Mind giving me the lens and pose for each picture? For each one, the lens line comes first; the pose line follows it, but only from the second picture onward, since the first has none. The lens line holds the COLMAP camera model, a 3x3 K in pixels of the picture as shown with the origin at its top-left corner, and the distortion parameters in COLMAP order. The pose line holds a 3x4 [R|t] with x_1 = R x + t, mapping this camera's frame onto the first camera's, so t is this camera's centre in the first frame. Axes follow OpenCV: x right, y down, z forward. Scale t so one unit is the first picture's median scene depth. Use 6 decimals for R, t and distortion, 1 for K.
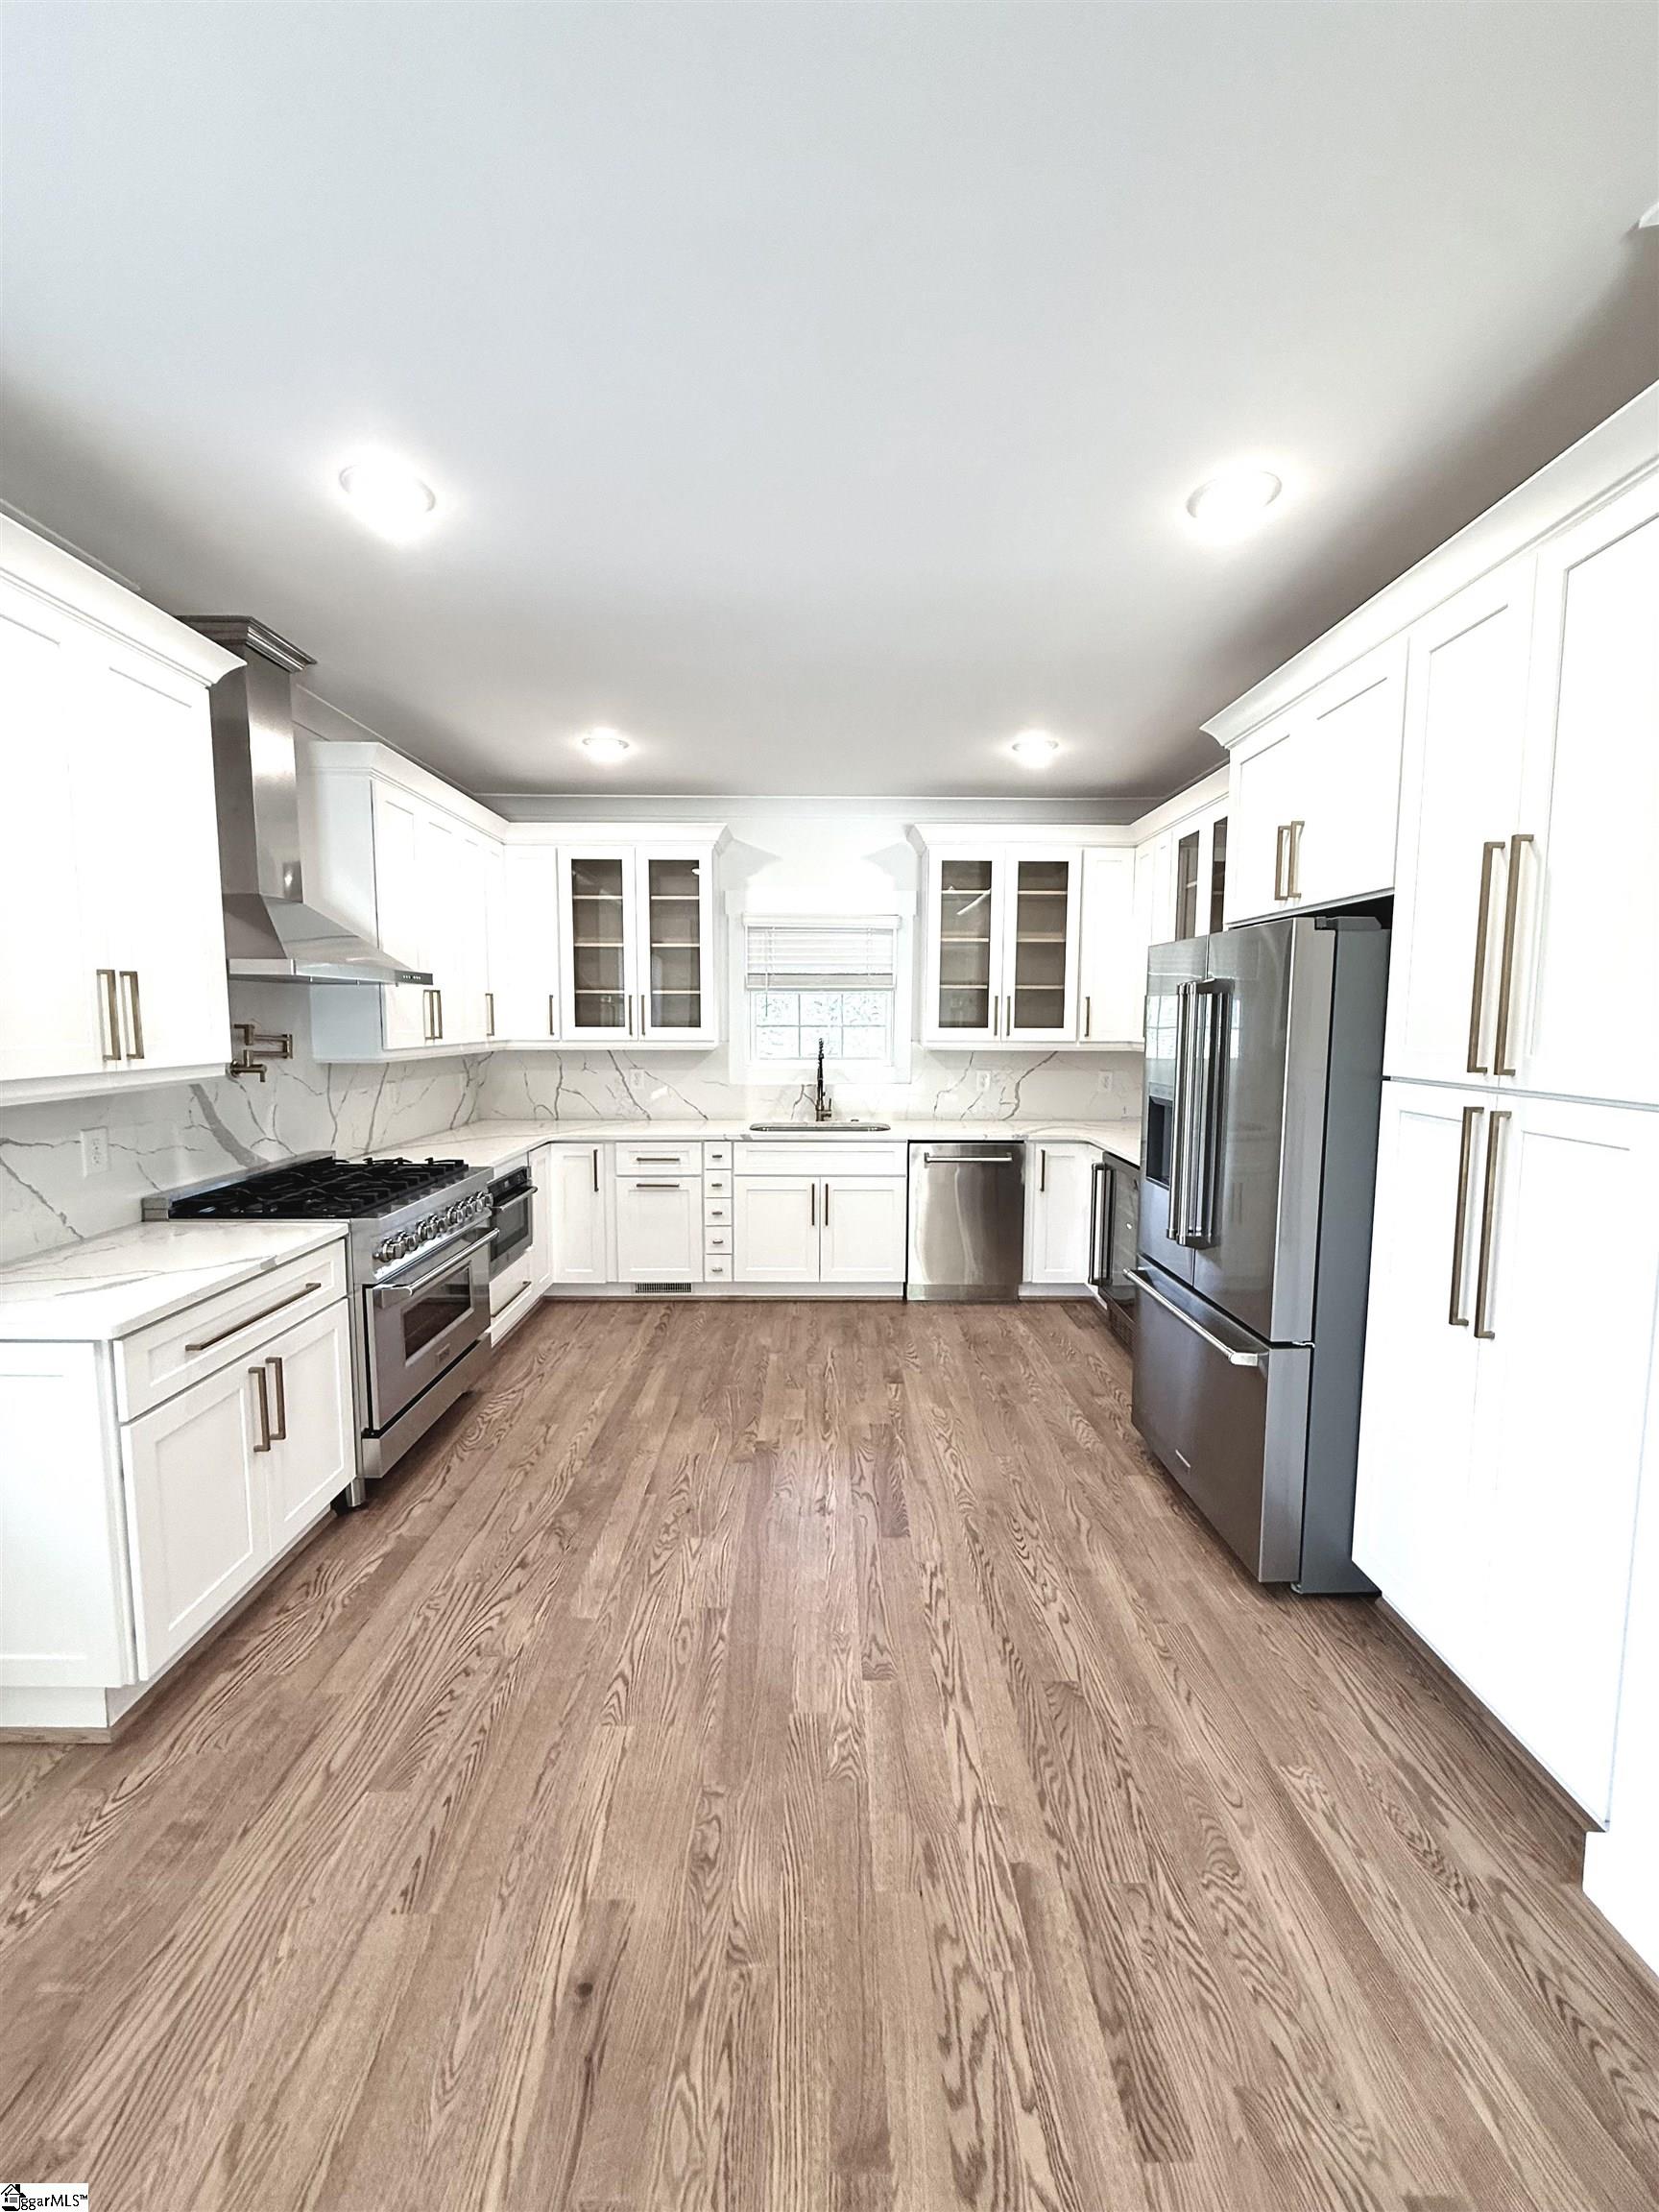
lens RADIAL K [[877.3, 0, 829.1], [0, 877.3, 1099.9], [0, 0, 1]] dist [0.000548, -0.000248]
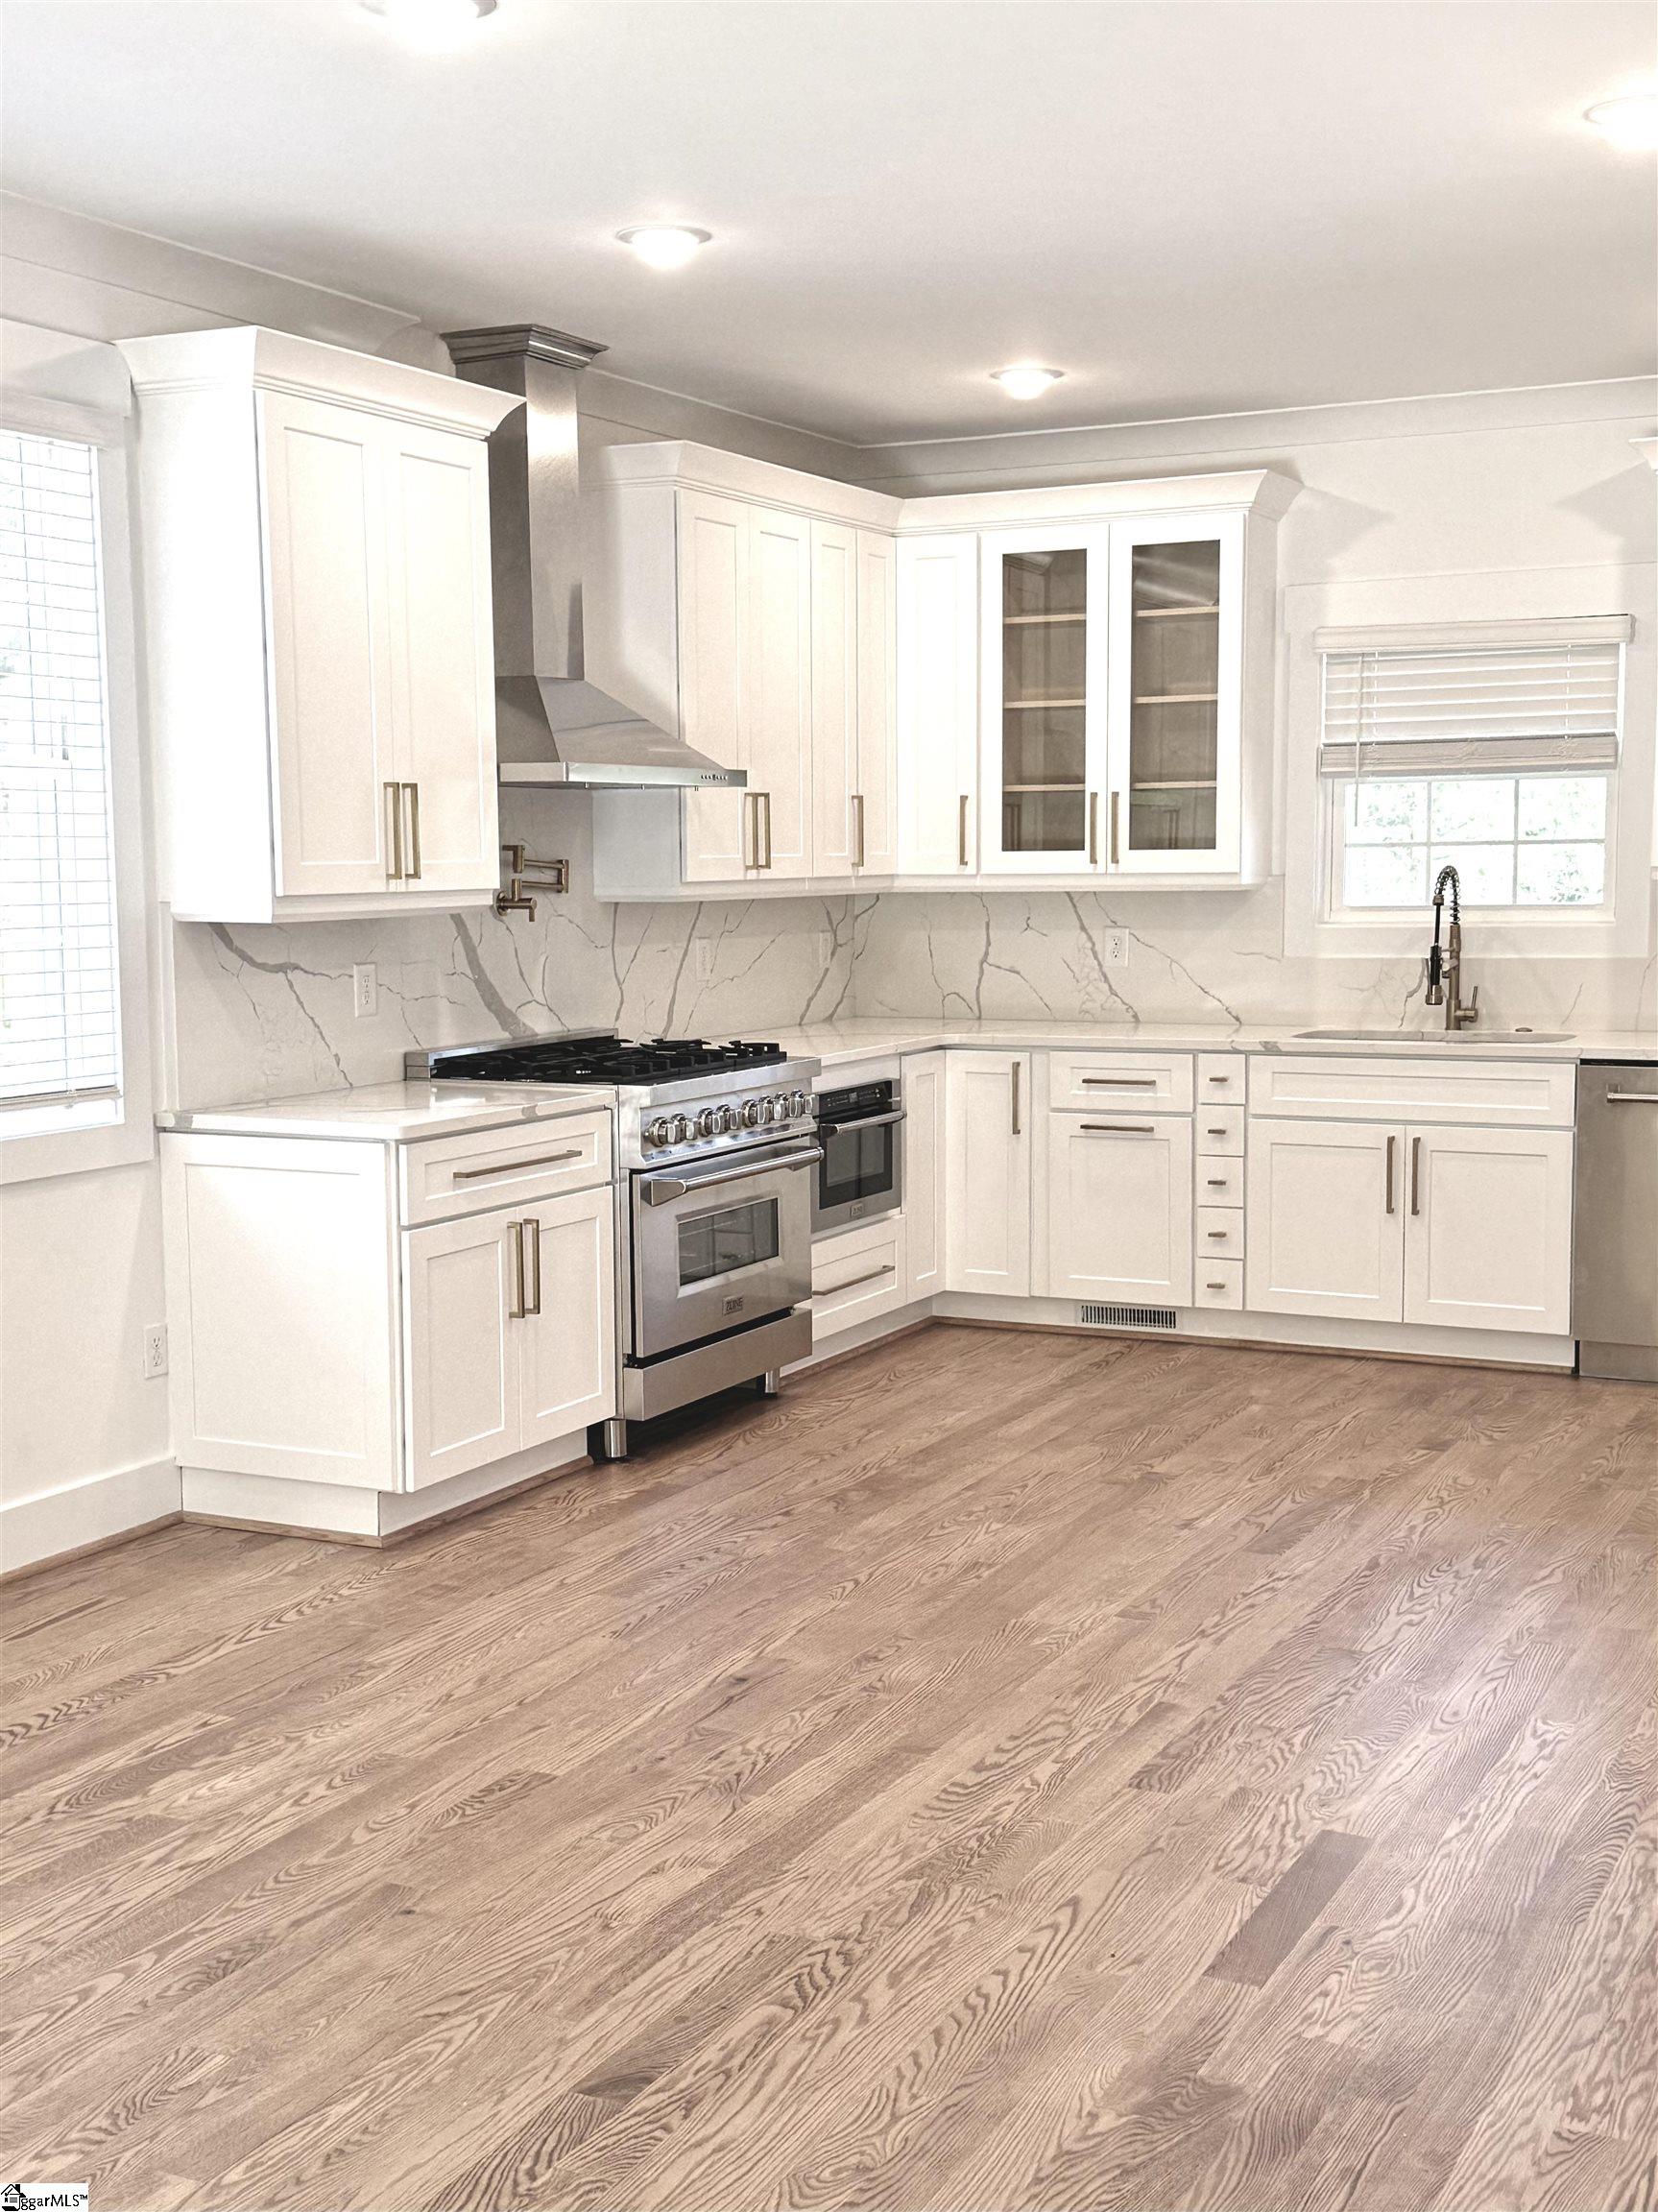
lens RADIAL K [[2638.3, 0, 834.4], [0, 2638.3, 1112.1], [0, 0, 1]] dist [0.141881, -0.008559]
pose [[0.893877, 0.033696, -0.447045, 0.695868], [-0.030810, 0.999431, 0.013727, 0.118964], [0.447253, 0.001503, 0.894406, -1.048251]]
